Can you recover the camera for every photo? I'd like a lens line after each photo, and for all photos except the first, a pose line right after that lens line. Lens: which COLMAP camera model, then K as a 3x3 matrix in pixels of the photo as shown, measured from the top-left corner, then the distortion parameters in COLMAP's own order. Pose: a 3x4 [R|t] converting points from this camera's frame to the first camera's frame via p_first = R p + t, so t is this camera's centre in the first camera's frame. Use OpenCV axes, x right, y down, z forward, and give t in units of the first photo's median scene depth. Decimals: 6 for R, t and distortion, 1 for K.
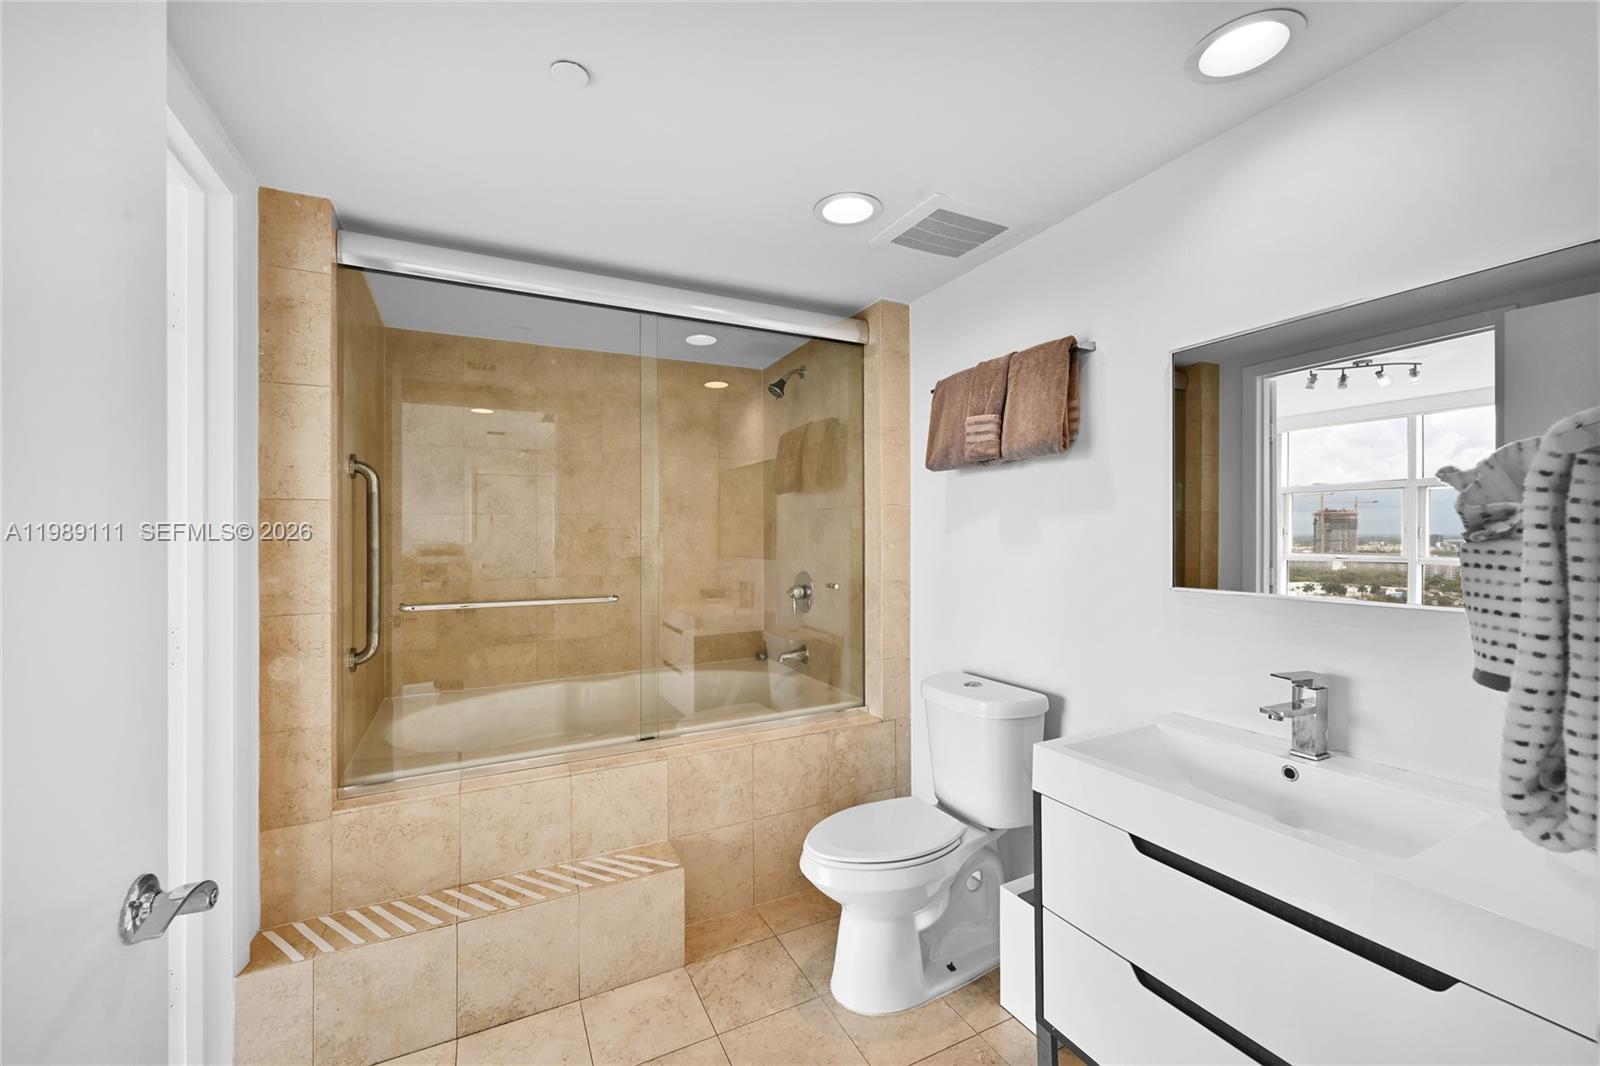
lens RADIAL K [[644.0, 0, 814.5], [0, 644.0, 531.7], [0, 0, 1]] dist [-0.000270, 0.000007]
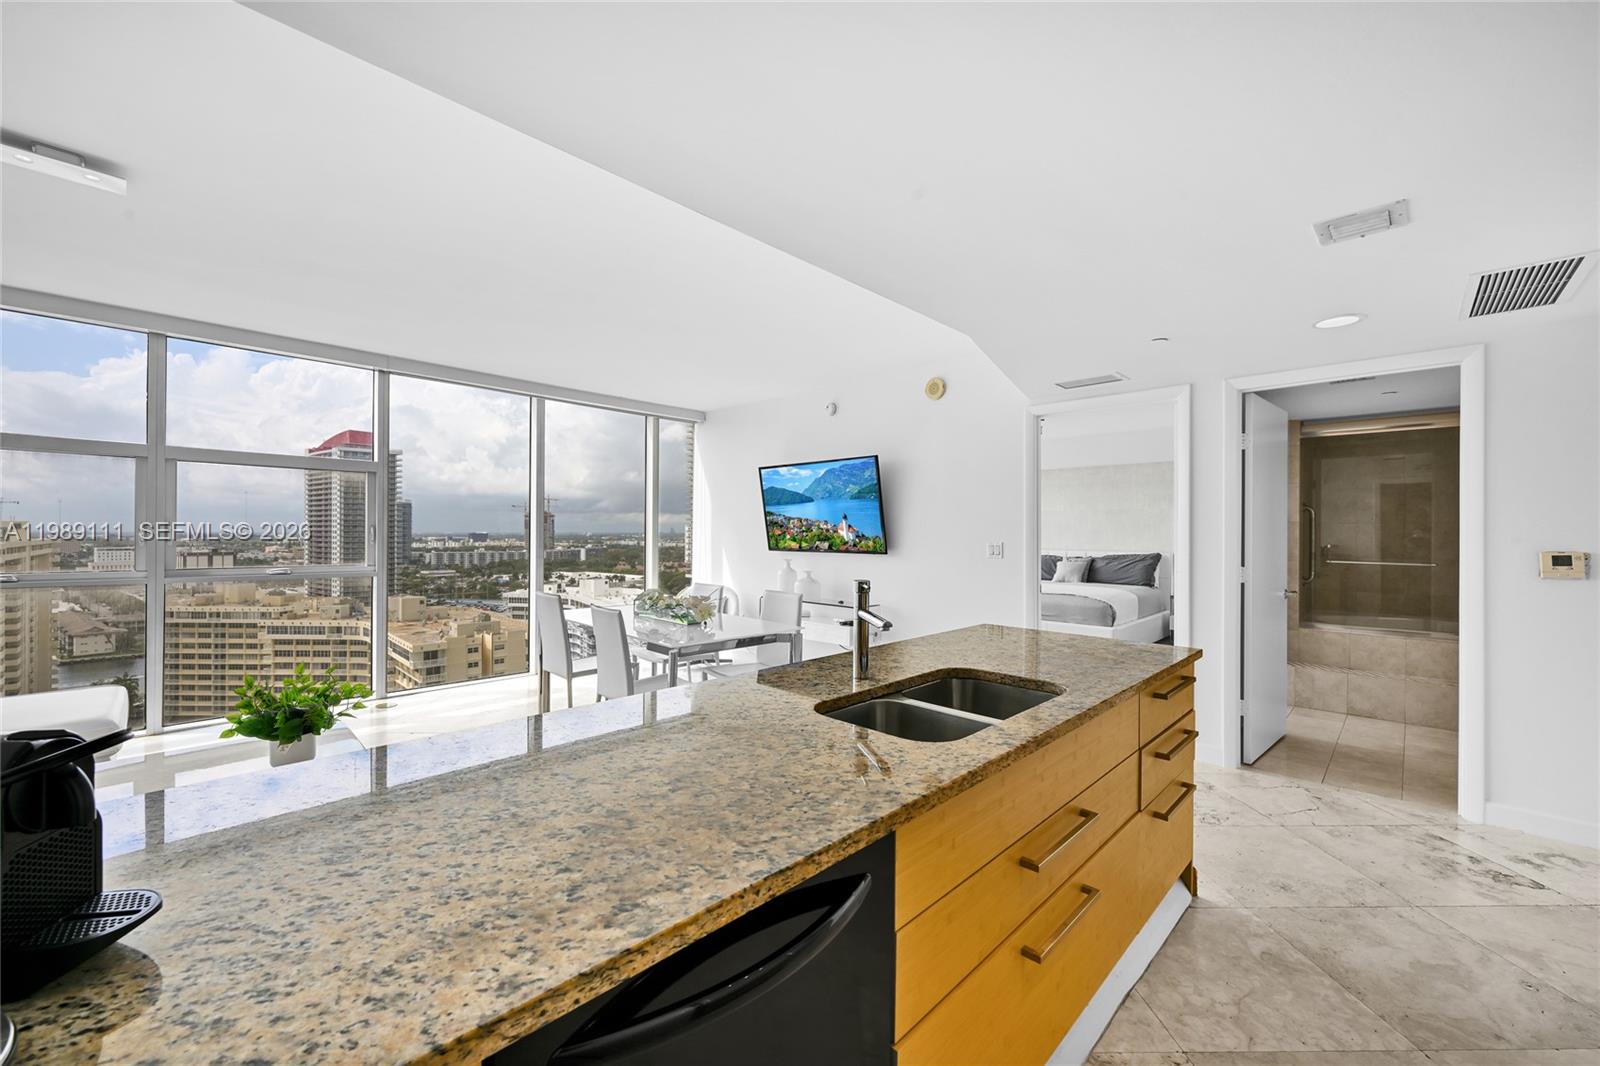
lens RADIAL K [[624.6, 0, 770.9], [0, 624.6, 532.0], [0, 0, 1]] dist [-0.000150, -0.000018]
pose [[0.283707, -0.000310, -0.958911, 1.260763], [-0.003190, 0.999994, -0.001267, -0.008048], [0.958906, 0.003419, 0.283705, -2.054714]]
